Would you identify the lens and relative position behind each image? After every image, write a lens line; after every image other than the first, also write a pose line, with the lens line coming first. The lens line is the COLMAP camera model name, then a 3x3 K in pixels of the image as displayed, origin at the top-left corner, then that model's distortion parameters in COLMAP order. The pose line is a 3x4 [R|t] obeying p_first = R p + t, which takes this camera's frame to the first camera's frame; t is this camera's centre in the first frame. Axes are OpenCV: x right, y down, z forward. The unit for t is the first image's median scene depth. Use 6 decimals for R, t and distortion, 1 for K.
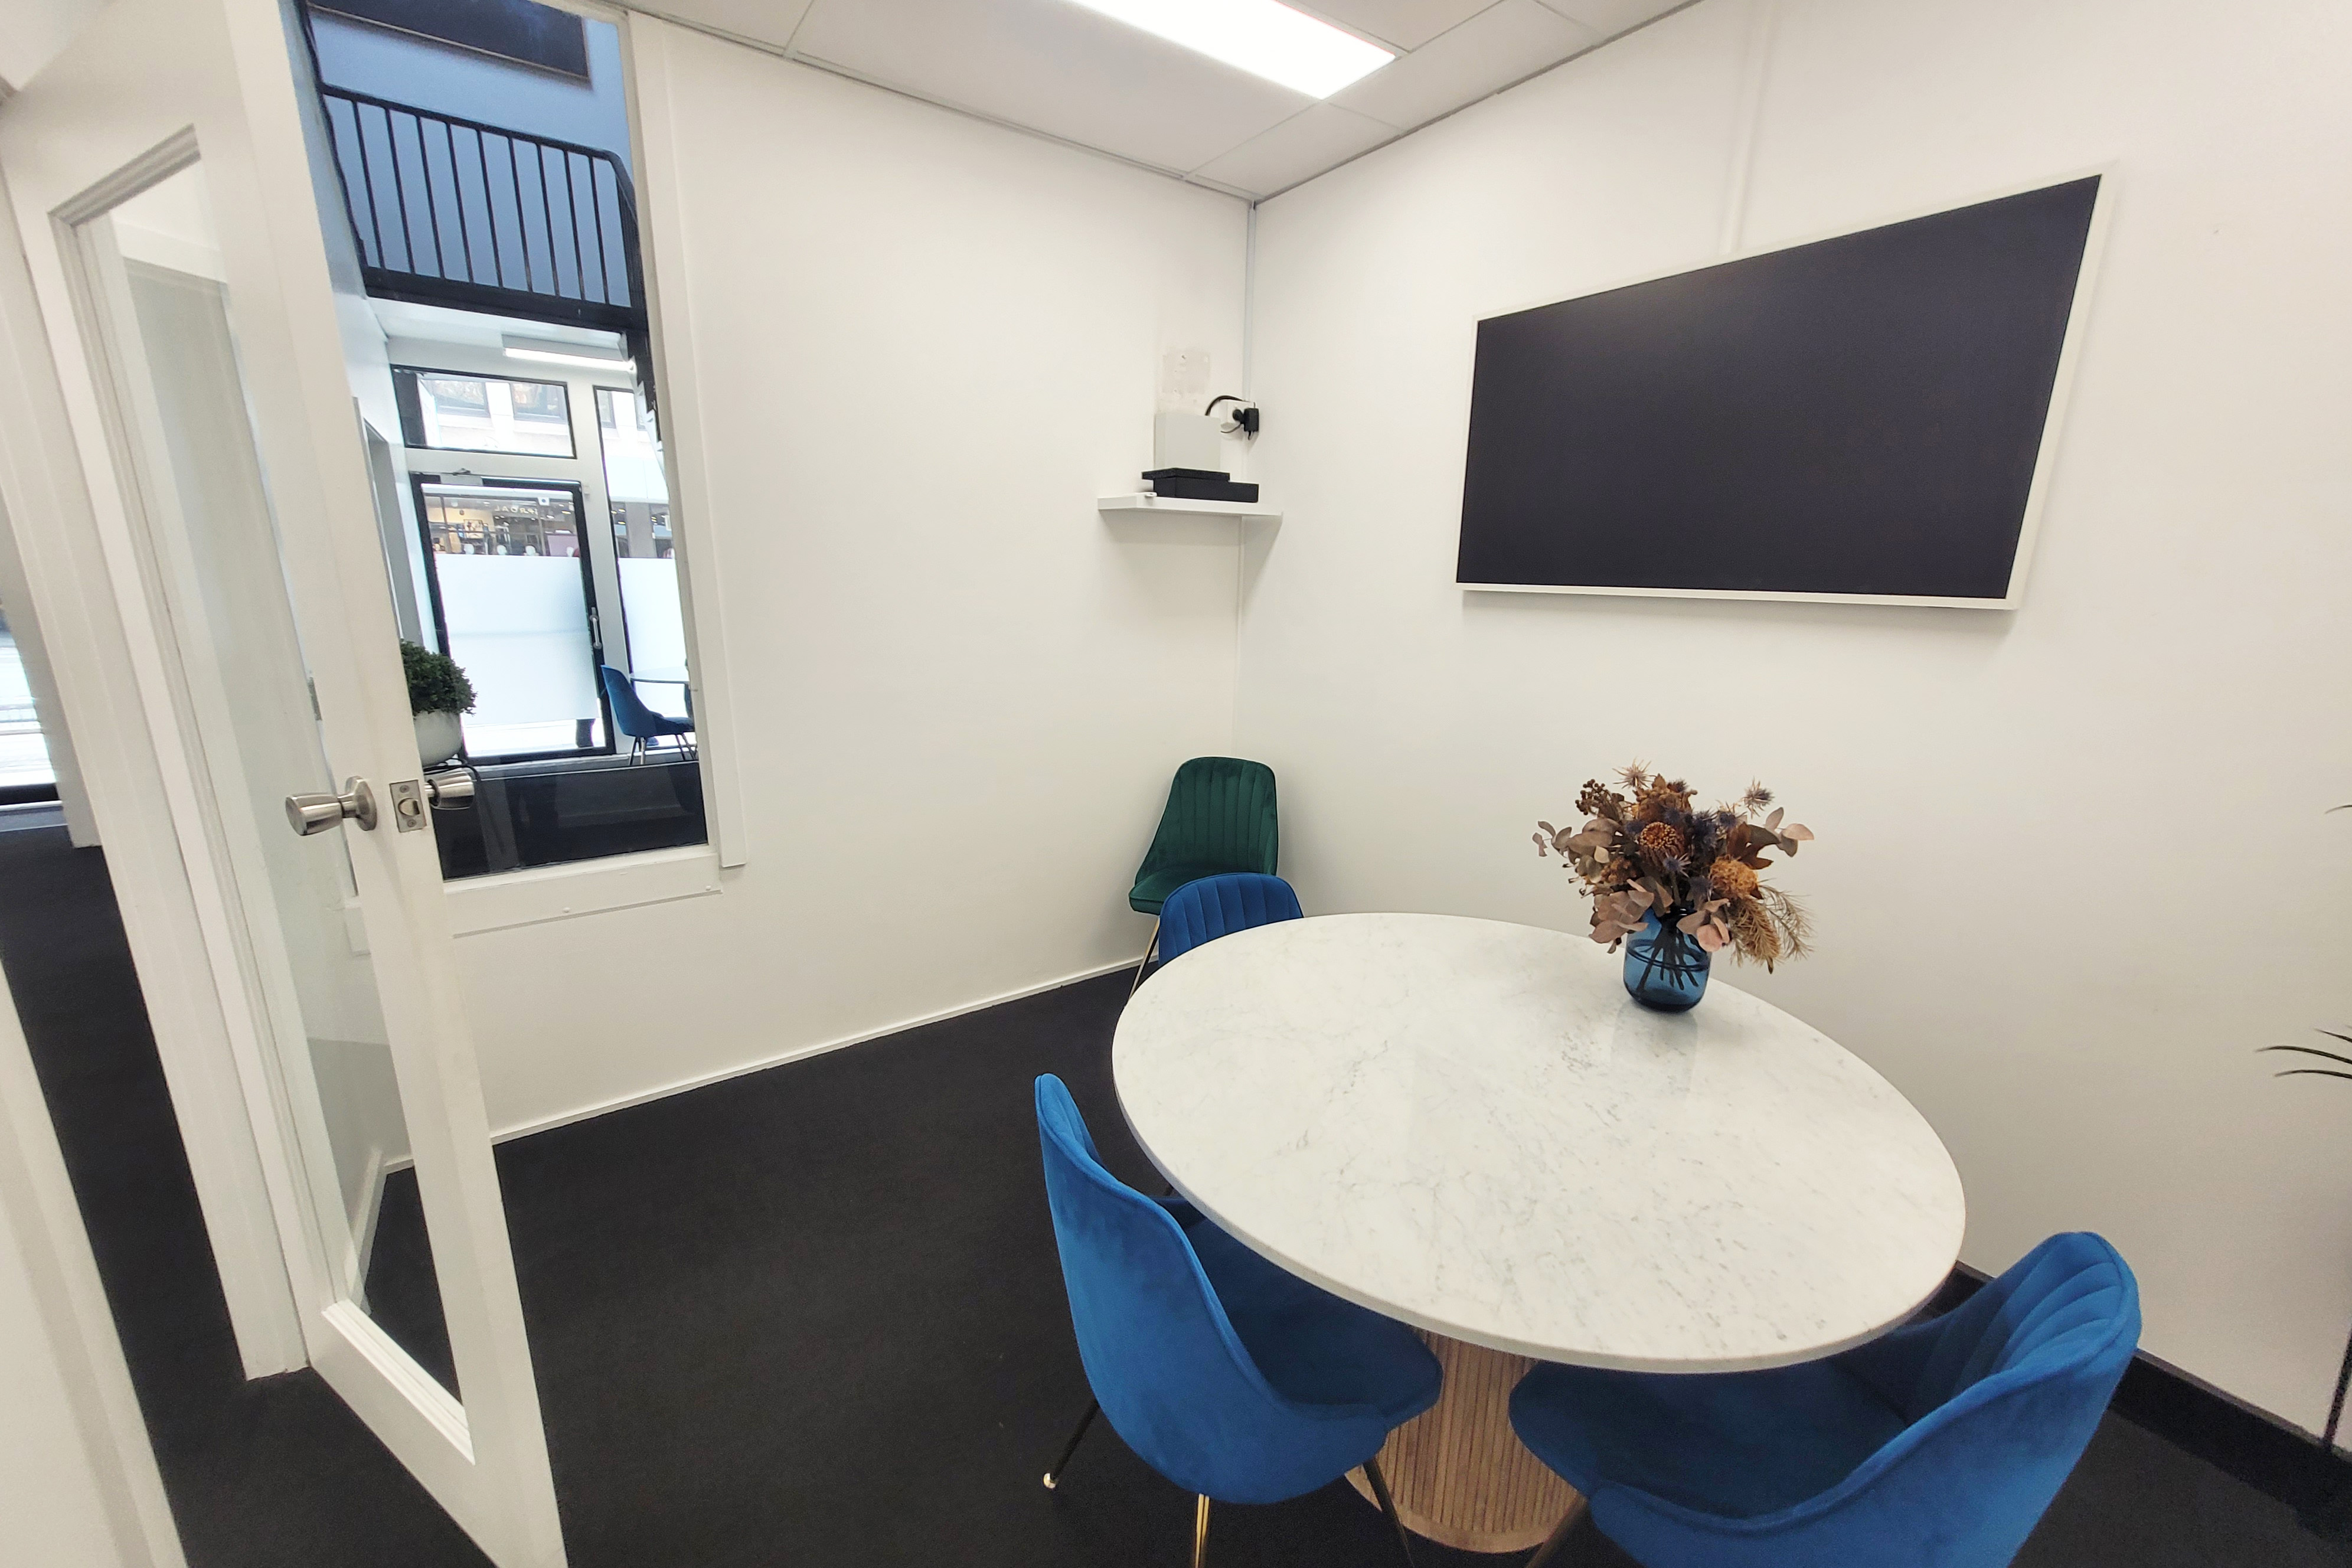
lens RADIAL K [[910.7, 0, 1182.0], [0, 910.7, 800.2], [0, 0, 1]] dist [0.000533, -0.000355]
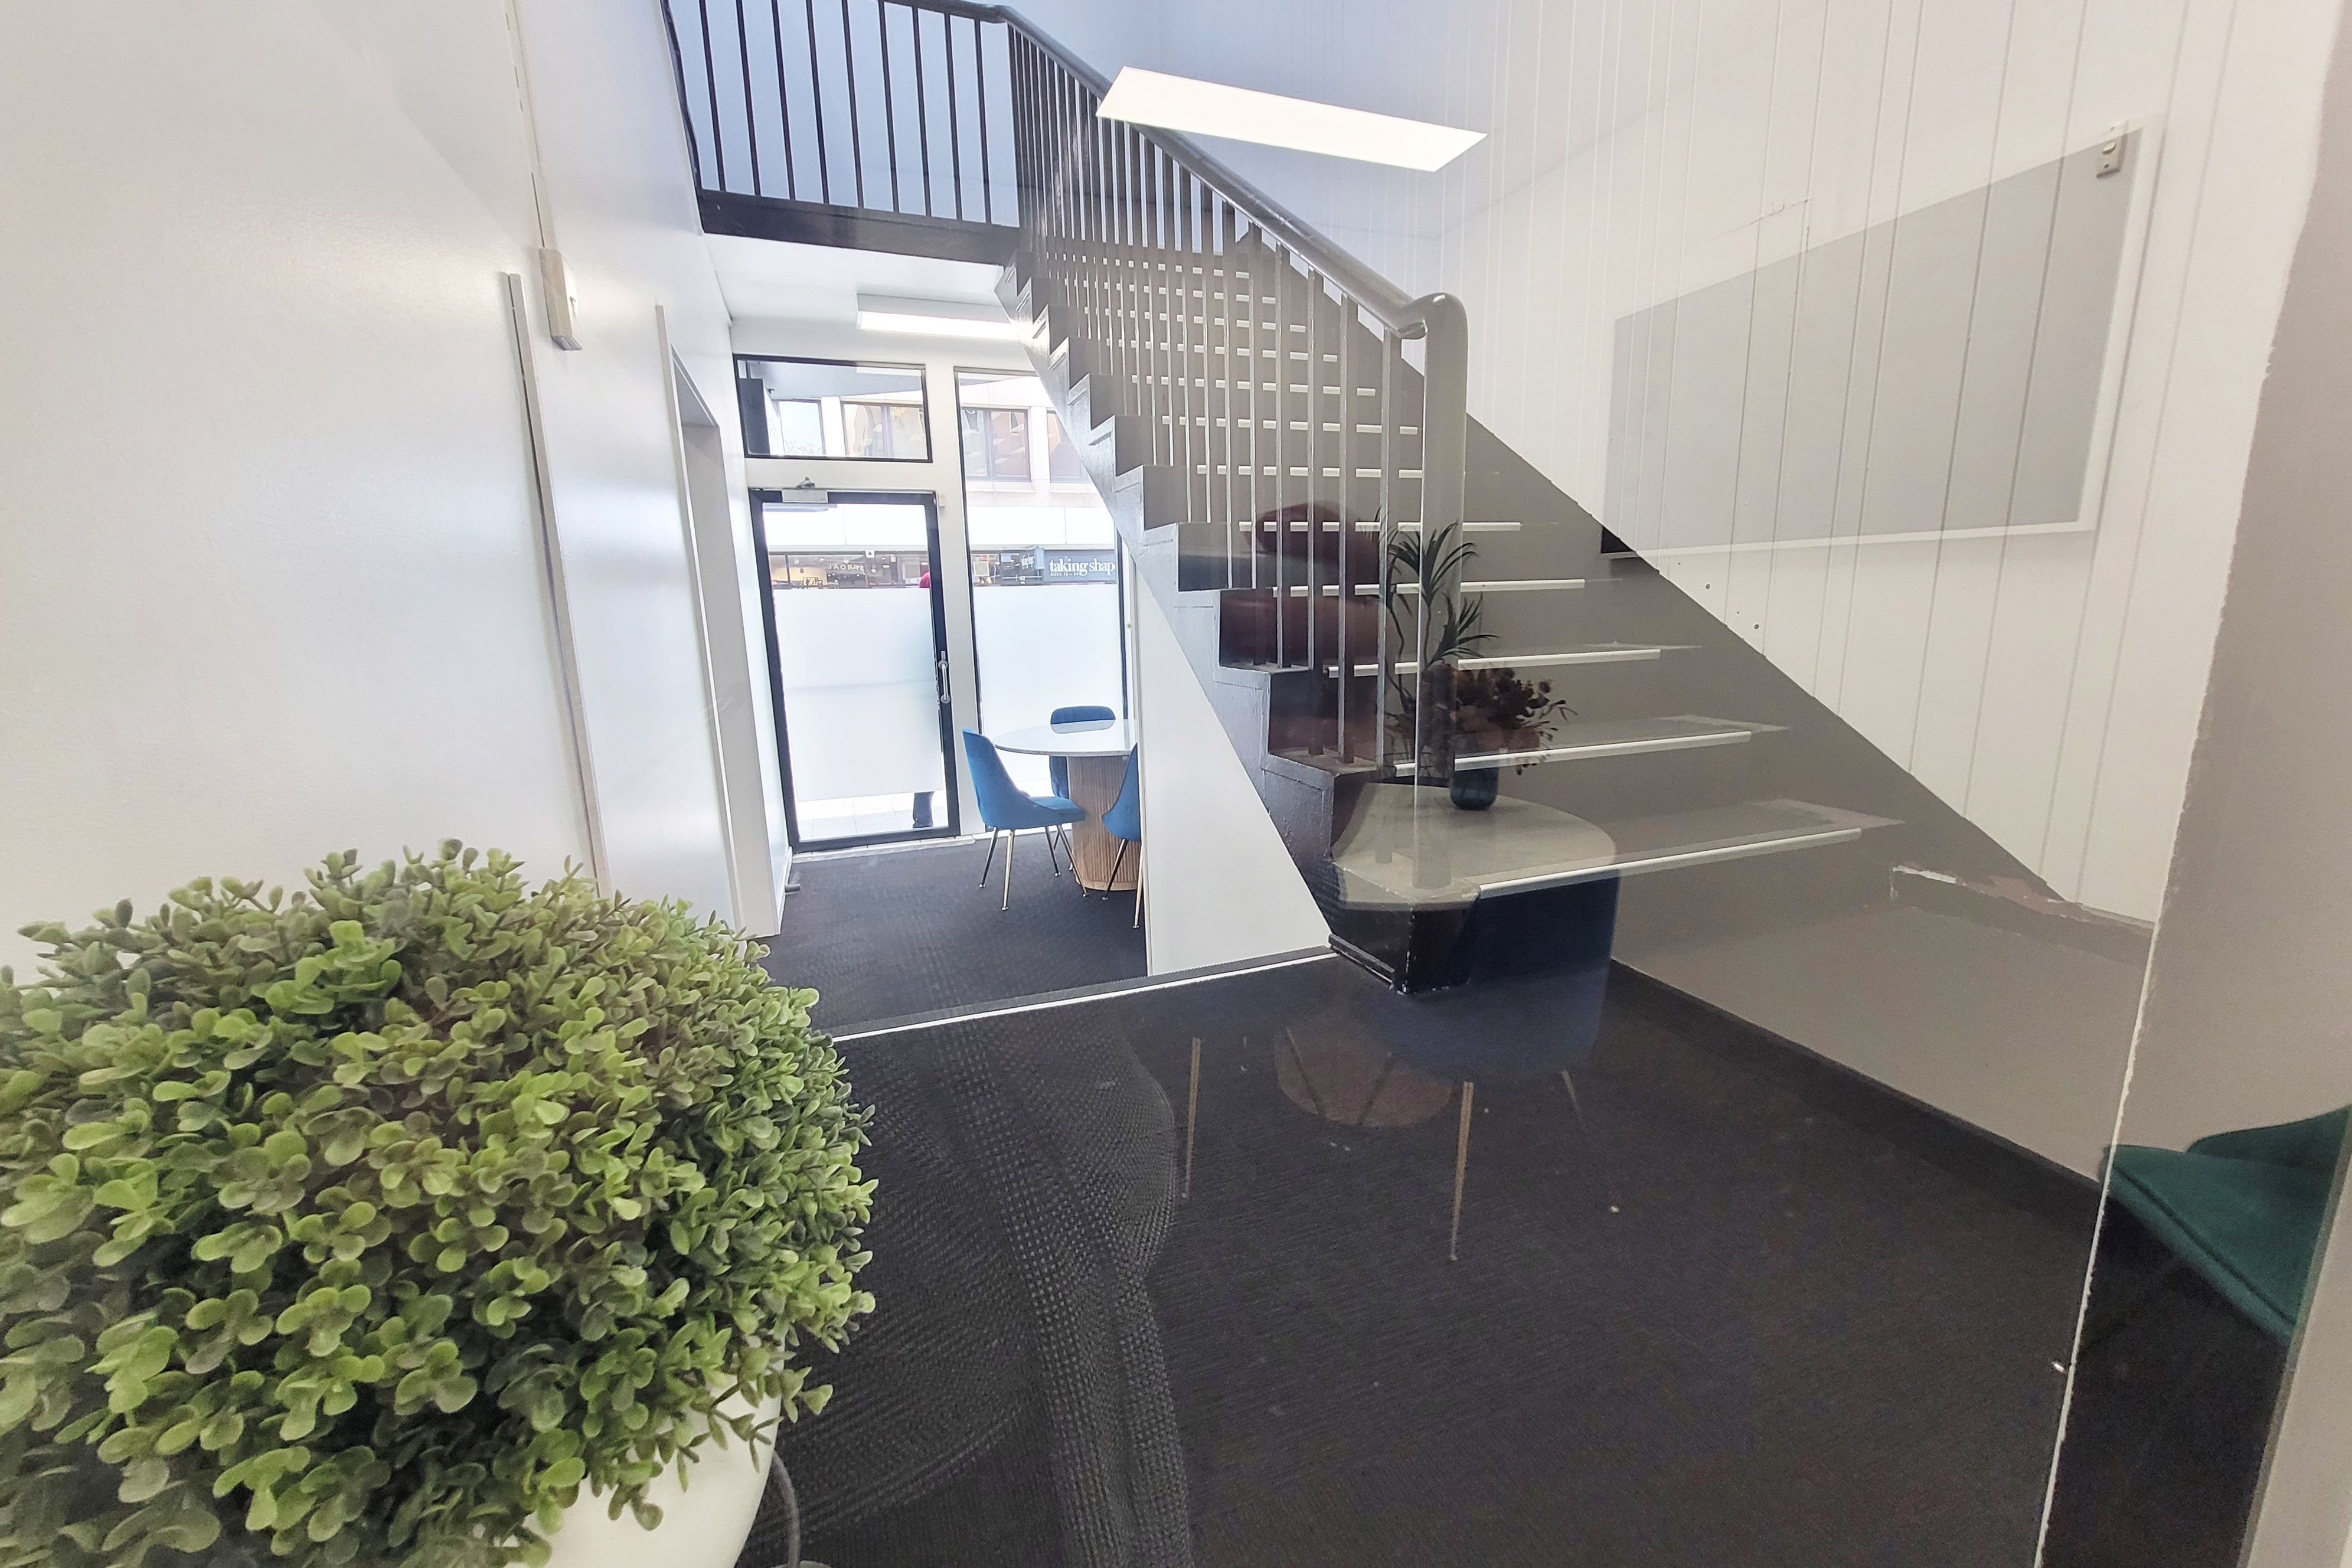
lens RADIAL K [[910.7, 0, 1169.6], [0, 910.7, 780.5], [0, 0, 1]] dist [0.000533, -0.000355]
pose [[0.961969, 0.003002, -0.273143, -0.271907], [-0.018246, 0.998413, -0.053286, -0.069737], [0.272549, 0.056243, 0.960497, 0.344411]]
